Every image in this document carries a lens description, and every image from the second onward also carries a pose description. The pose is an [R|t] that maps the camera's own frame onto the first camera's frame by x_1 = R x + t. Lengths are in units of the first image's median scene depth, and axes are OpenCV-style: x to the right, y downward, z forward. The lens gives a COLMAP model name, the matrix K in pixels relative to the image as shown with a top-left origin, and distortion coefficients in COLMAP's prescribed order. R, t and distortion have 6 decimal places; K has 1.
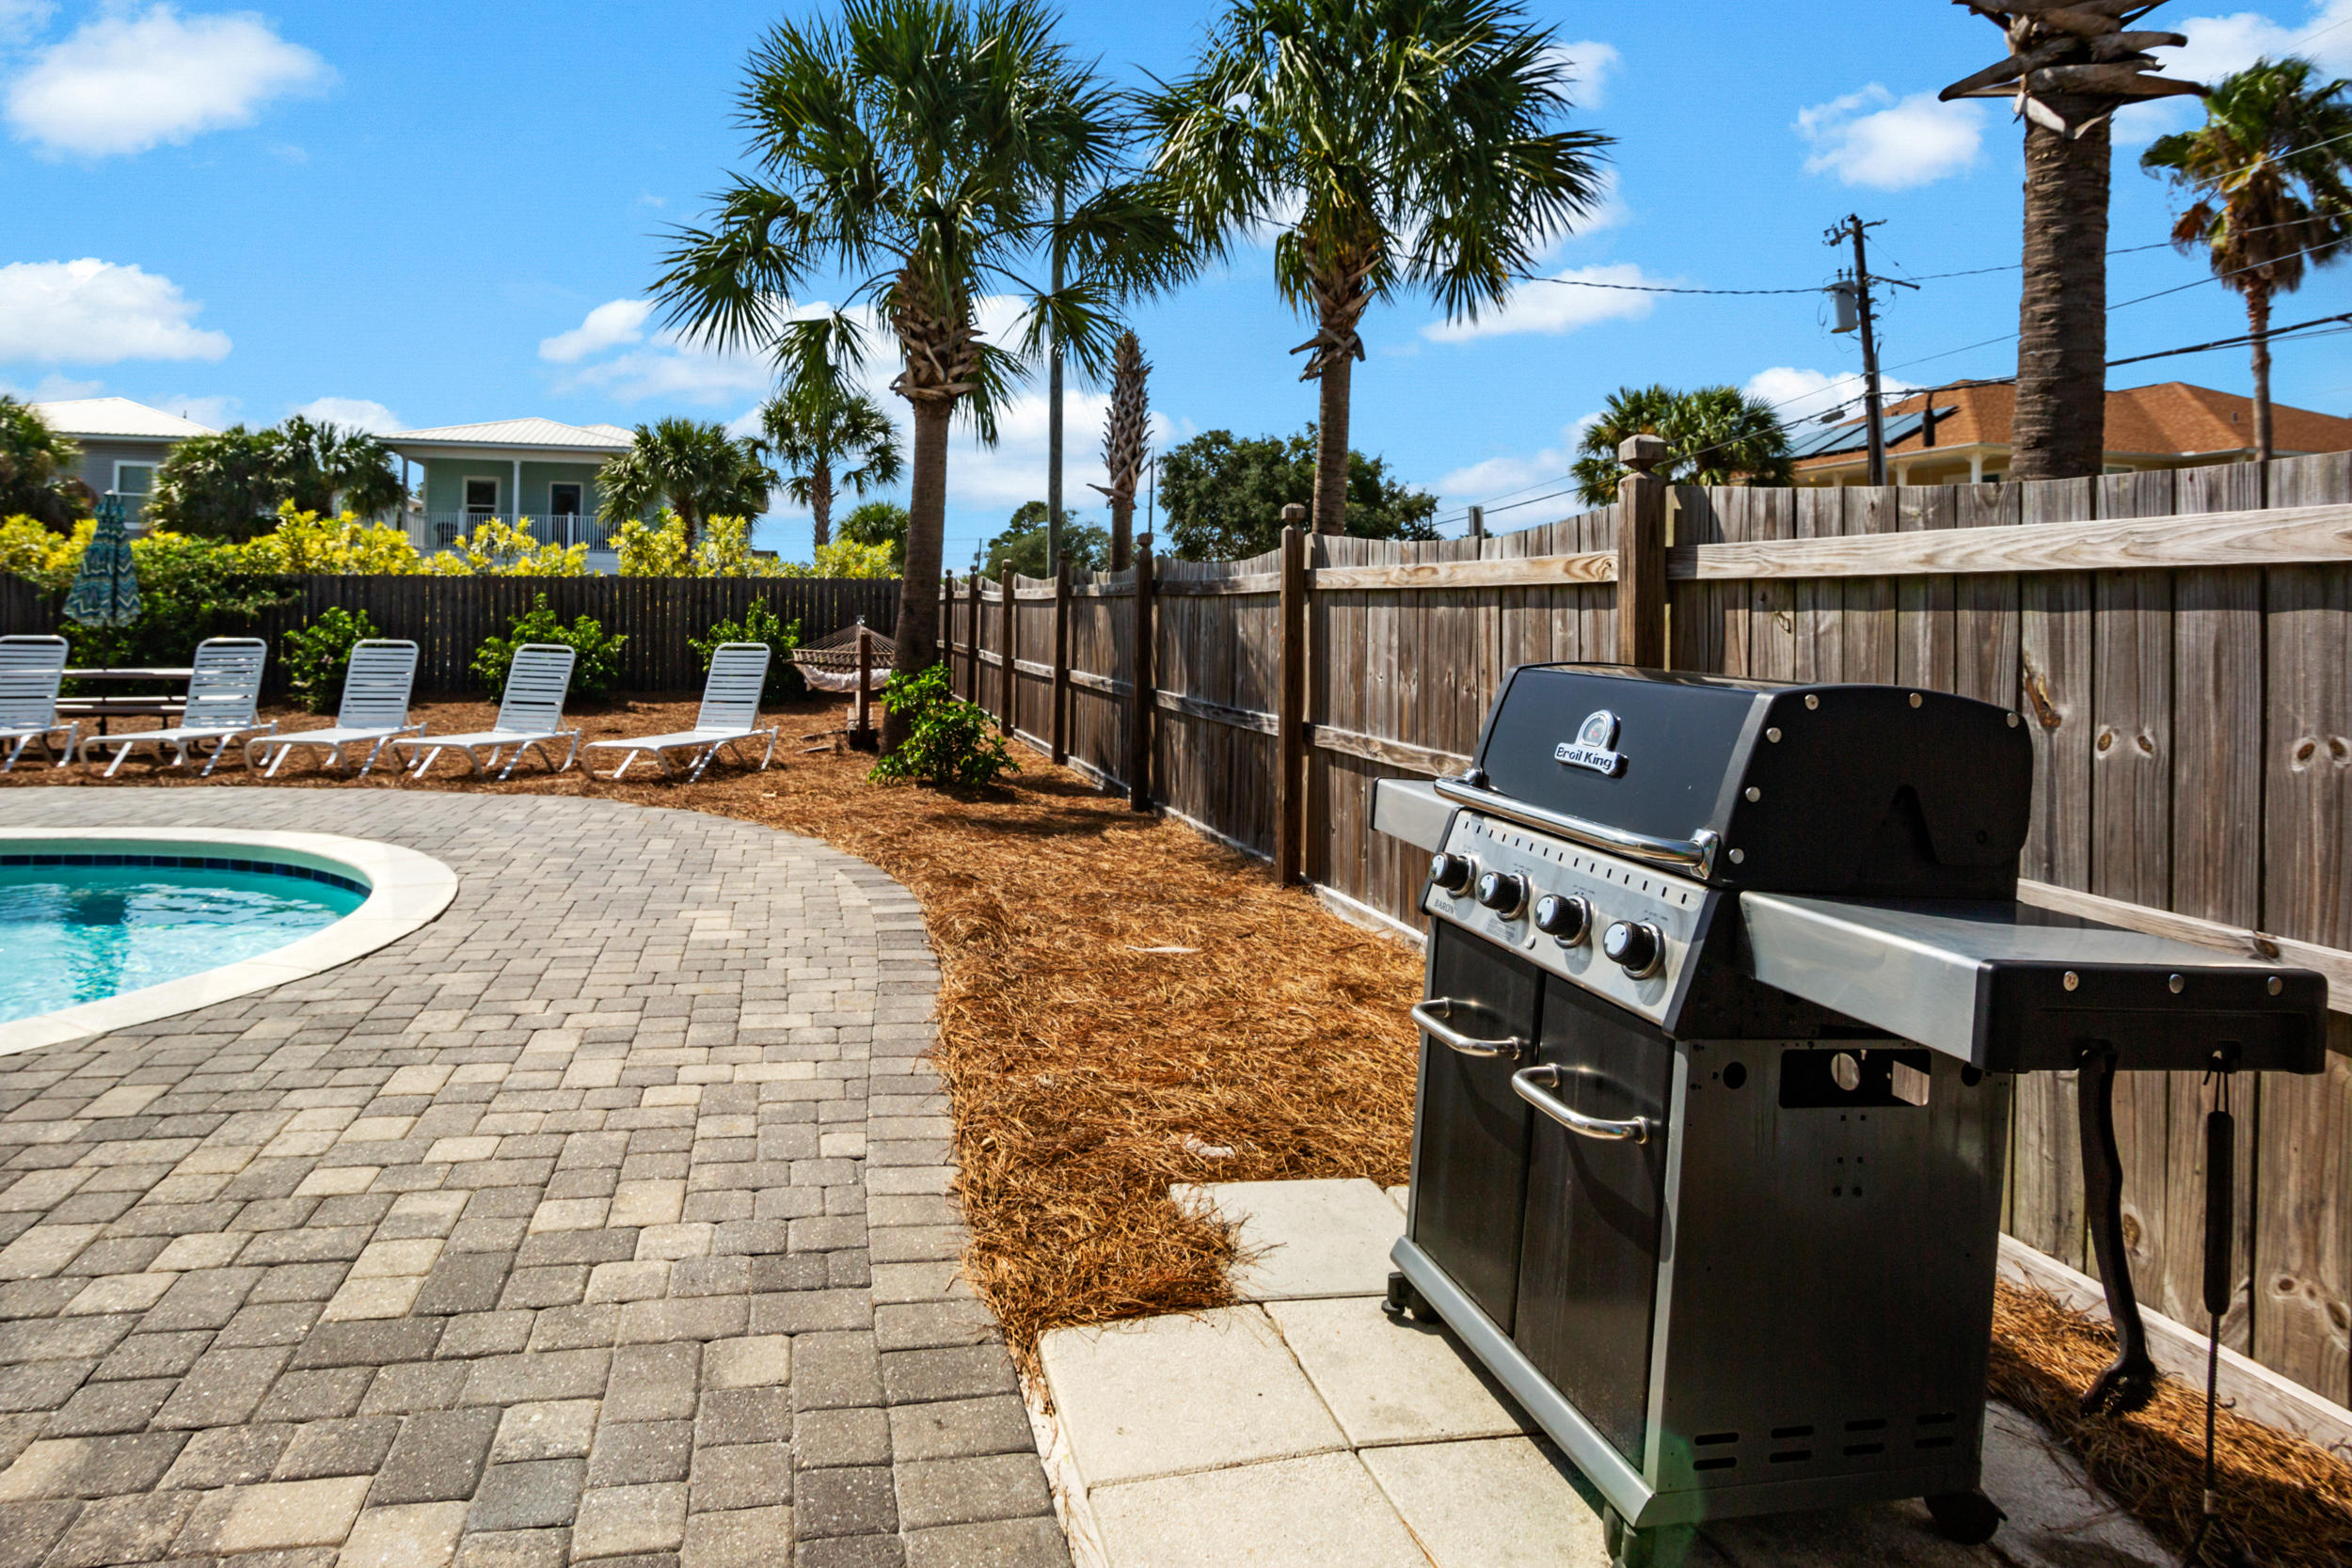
lens RADIAL K [[1263.5, 0, 1175.0], [0, 1263.5, 632.0], [0, 0, 1]] dist [-0.020972, -0.000127]
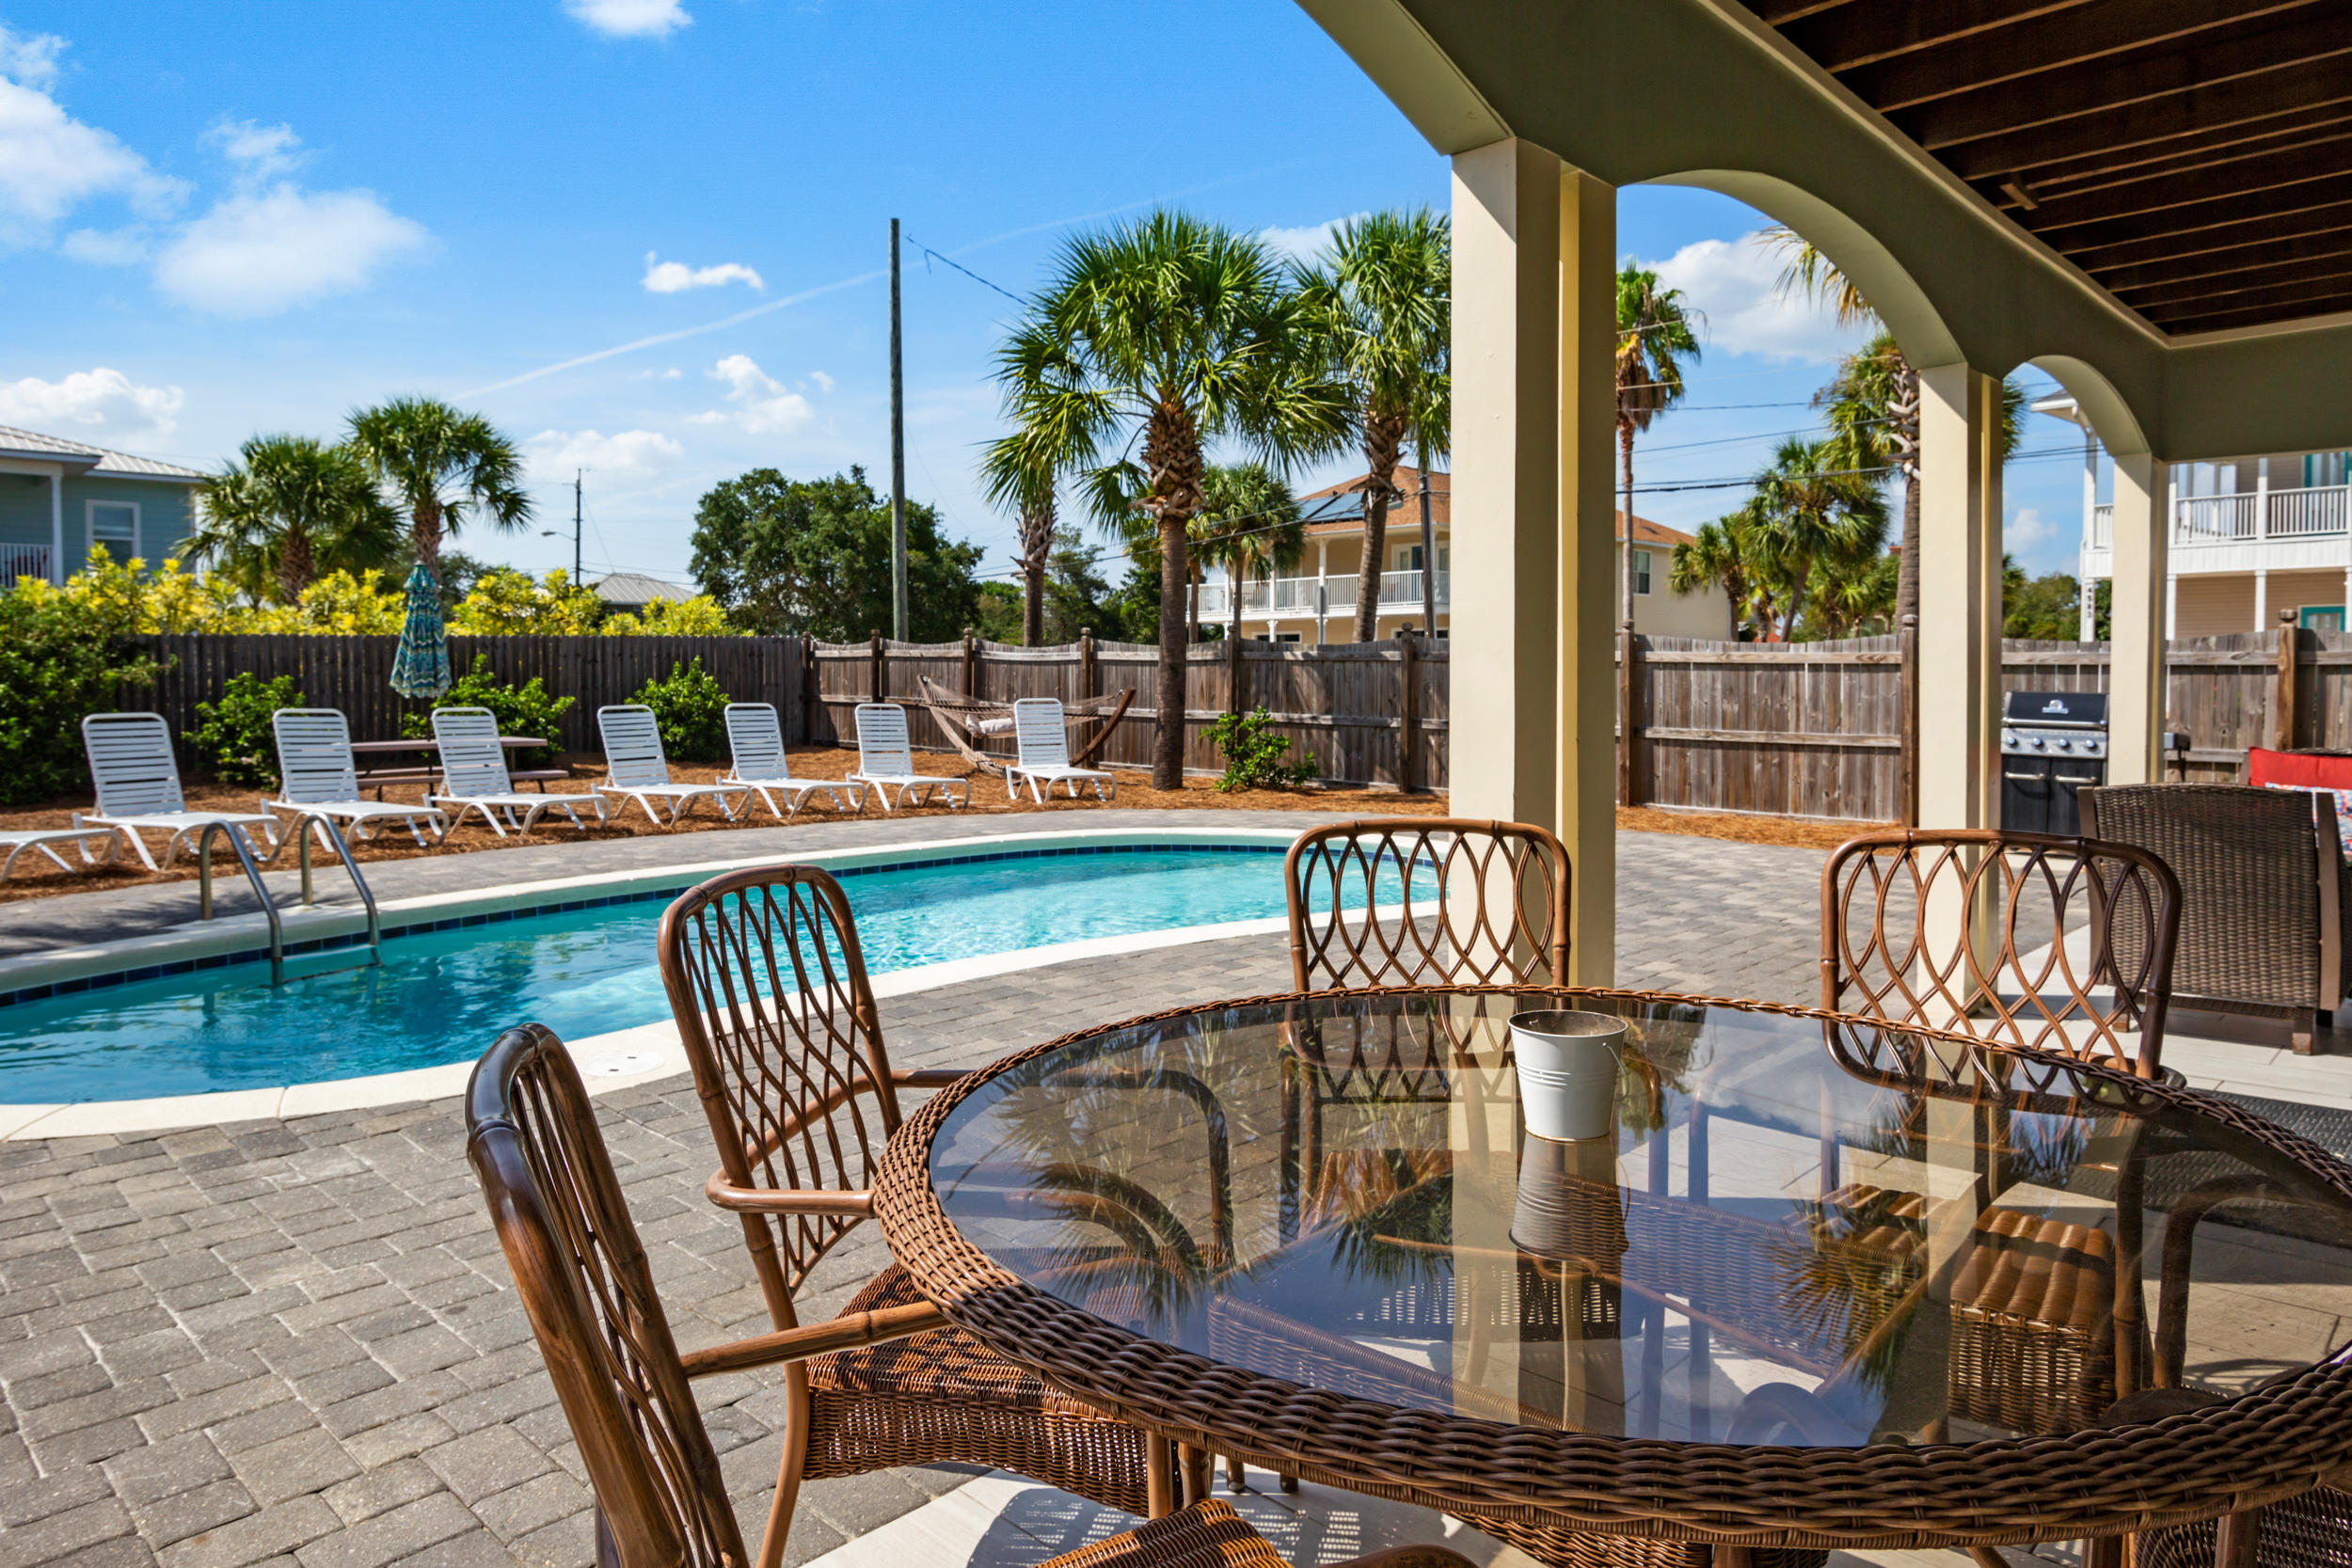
lens RADIAL K [[1481.1, 0, 1176.0], [0, 1481.1, 784.0], [0, 0, 1]] dist [-0.006827, -0.000757]
pose [[0.840585, -0.055736, 0.538805, -0.693162], [0.016163, 0.996830, 0.077901, -0.013011], [-0.541439, -0.056773, 0.838821, -0.235080]]
